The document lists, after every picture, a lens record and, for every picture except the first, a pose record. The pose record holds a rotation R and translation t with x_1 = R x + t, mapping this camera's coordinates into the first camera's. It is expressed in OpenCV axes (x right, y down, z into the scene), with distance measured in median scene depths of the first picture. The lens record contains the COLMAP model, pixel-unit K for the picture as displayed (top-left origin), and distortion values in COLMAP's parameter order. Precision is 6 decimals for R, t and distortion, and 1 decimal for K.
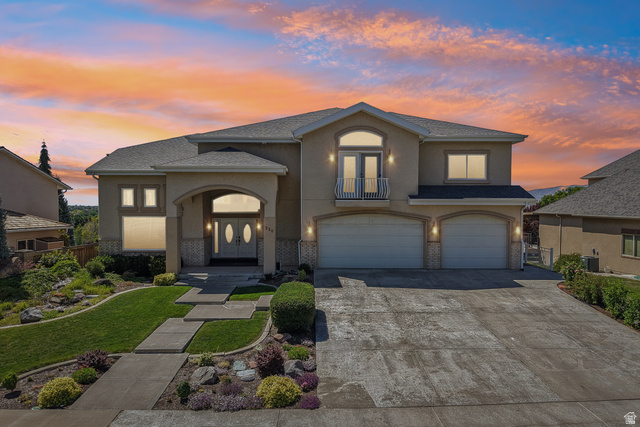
lens RADIAL K [[452.0, 0, 319.4], [0, 452.0, 213.4], [0, 0, 1]] dist [-0.042776, -0.001967]
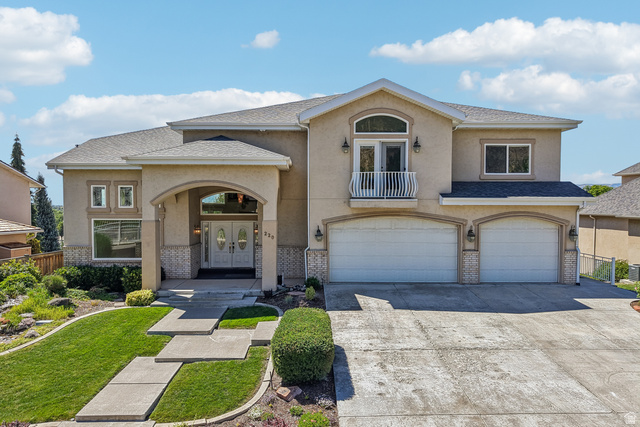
lens RADIAL K [[452.0, 0, 320.0], [0, 452.0, 212.2], [0, 0, 1]] dist [-0.042776, -0.001967]
pose [[0.999988, -0.000690, 0.004807, -0.023524], [0.000695, 0.999999, -0.001134, -0.005294], [-0.004806, 0.001137, 0.999988, 0.188668]]
